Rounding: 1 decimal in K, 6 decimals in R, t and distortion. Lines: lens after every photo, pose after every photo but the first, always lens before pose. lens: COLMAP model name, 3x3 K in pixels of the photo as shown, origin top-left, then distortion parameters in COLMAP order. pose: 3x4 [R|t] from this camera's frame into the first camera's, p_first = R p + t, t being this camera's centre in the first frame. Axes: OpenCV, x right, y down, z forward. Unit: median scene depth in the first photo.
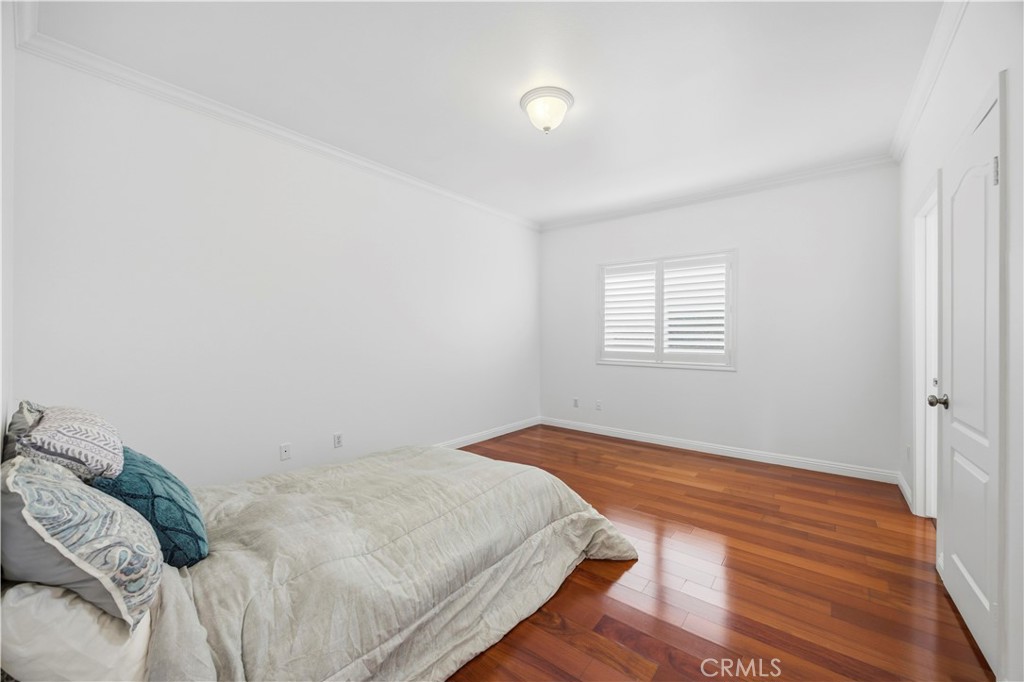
lens RADIAL K [[384.6, 0, 511.7], [0, 384.6, 339.0], [0, 0, 1]] dist [-0.001474, 0.000067]
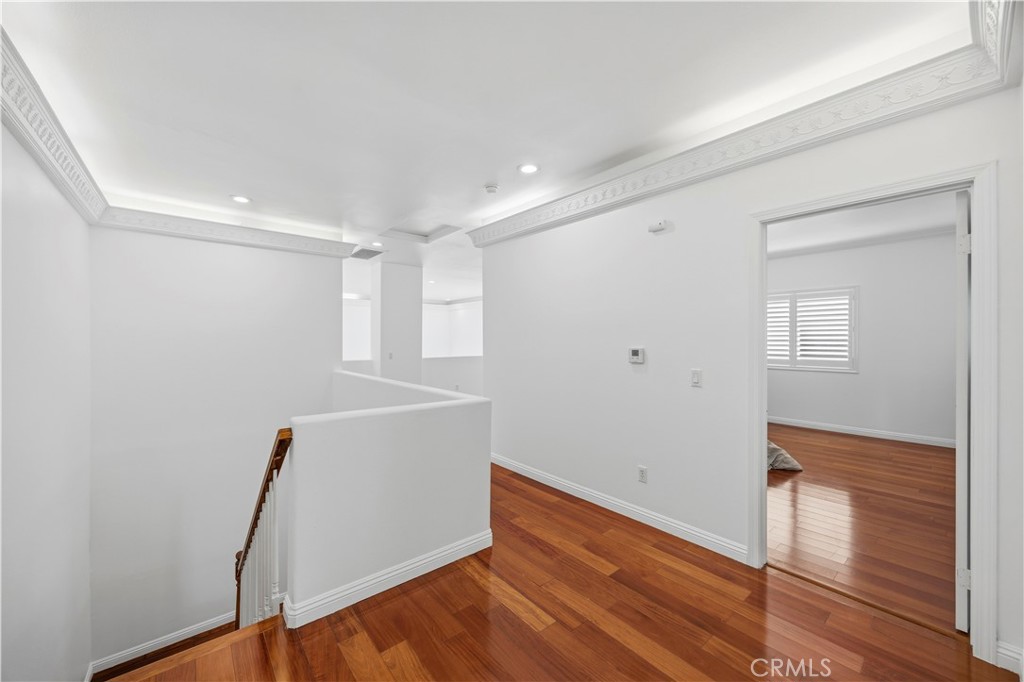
lens RADIAL K [[384.6, 0, 515.0], [0, 384.6, 341.2], [0, 0, 1]] dist [-0.001474, 0.000067]
pose [[0.982421, -0.005379, -0.186601, -0.355390], [0.003104, 0.999917, -0.012480, -0.017416], [0.186652, 0.011682, 0.982357, -0.563841]]
